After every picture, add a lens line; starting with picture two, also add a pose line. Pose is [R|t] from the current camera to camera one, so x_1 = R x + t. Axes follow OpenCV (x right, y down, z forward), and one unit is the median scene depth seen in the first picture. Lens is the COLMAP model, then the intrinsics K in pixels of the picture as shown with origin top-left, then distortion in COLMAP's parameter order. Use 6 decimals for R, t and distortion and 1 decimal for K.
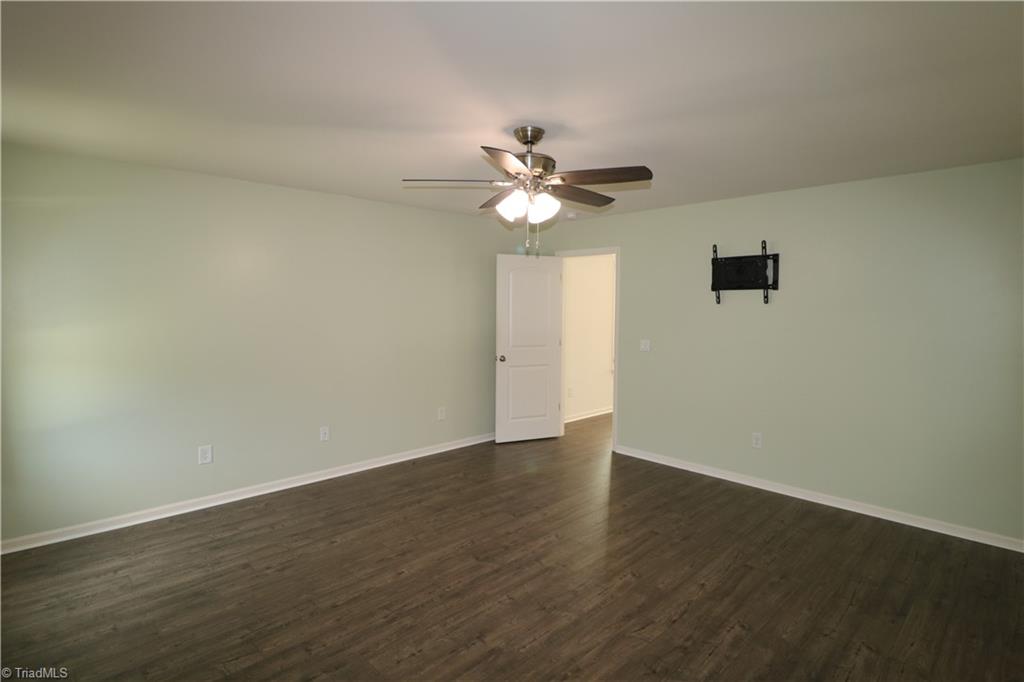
lens RADIAL K [[518.4, 0, 513.0], [0, 518.4, 329.3], [0, 0, 1]] dist [0.001258, -0.013672]
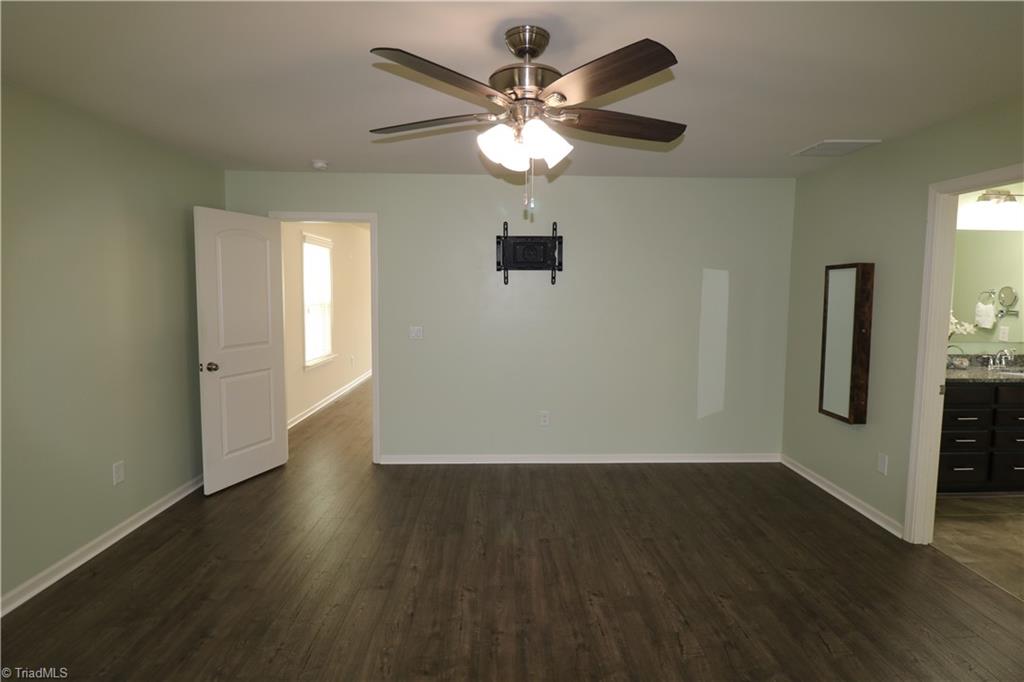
lens RADIAL K [[530.8, 0, 515.3], [0, 530.8, 329.8], [0, 0, 1]] dist [0.002692, -0.014898]
pose [[0.671935, -0.060422, 0.738141, -0.382846], [0.034327, 0.998136, 0.050457, -0.016956], [-0.739814, -0.008566, 0.672757, 0.389280]]
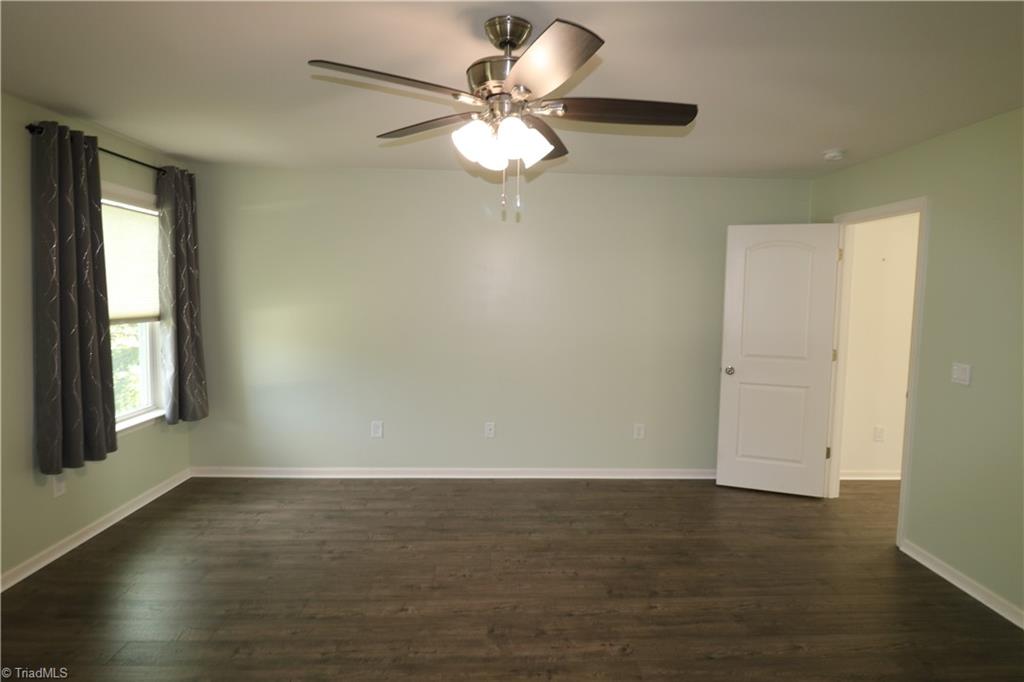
lens RADIAL K [[530.8, 0, 515.3], [0, 530.8, 329.8], [0, 0, 1]] dist [0.002692, -0.014898]
pose [[0.745529, 0.052640, -0.664391, 0.367330], [-0.043828, 0.998590, 0.029938, -0.014245], [0.665030, 0.006799, 0.746785, 0.371237]]
